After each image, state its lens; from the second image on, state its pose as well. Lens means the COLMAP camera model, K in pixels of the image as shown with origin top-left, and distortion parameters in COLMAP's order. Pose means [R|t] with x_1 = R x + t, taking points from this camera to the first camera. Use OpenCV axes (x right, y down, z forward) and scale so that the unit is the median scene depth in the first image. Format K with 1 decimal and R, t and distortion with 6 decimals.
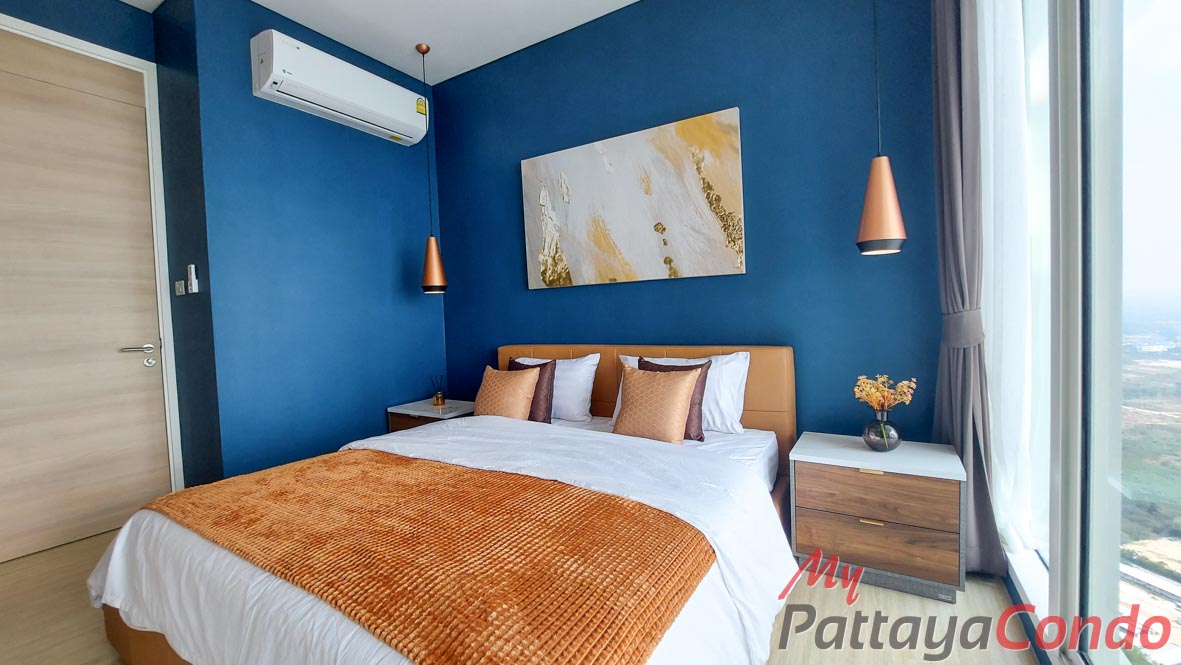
lens RADIAL K [[469.5, 0, 592.3], [0, 469.5, 331.2], [0, 0, 1]] dist [-0.017053, 0.000298]
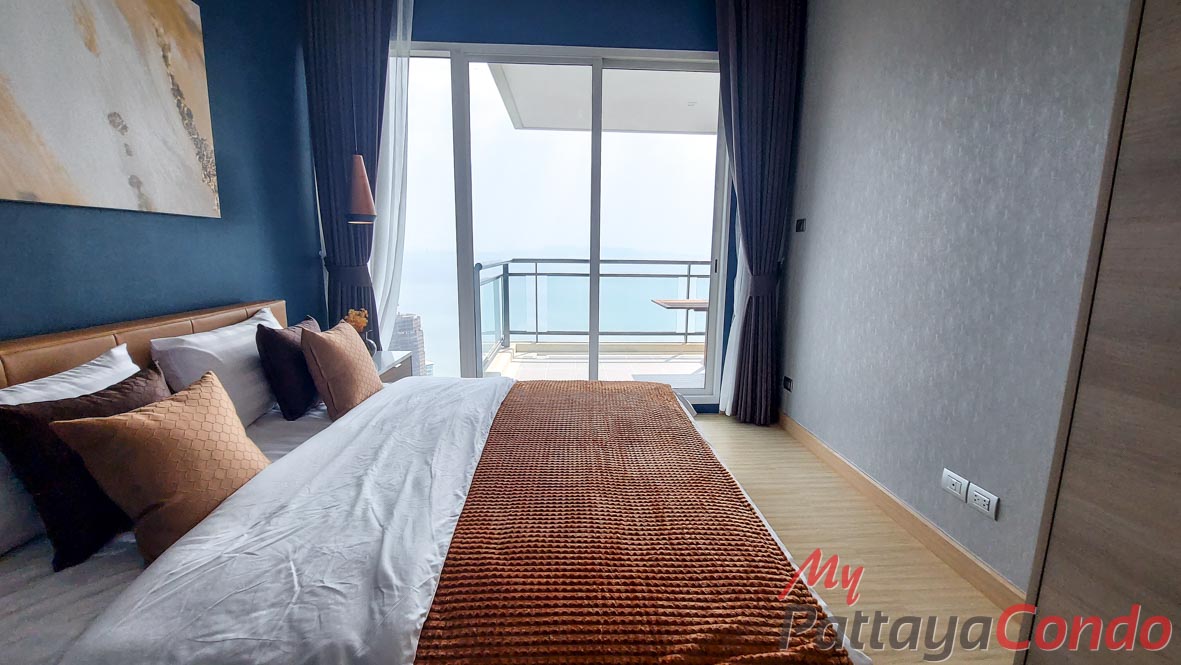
lens RADIAL K [[469.5, 0, 588.6], [0, 469.5, 328.2], [0, 0, 1]] dist [-0.017053, 0.000298]
pose [[-0.547637, -0.107195, 0.829821, -0.733900], [0.038856, 0.987431, 0.153197, -0.030199], [-0.835814, 0.116140, -0.536588, 0.892345]]
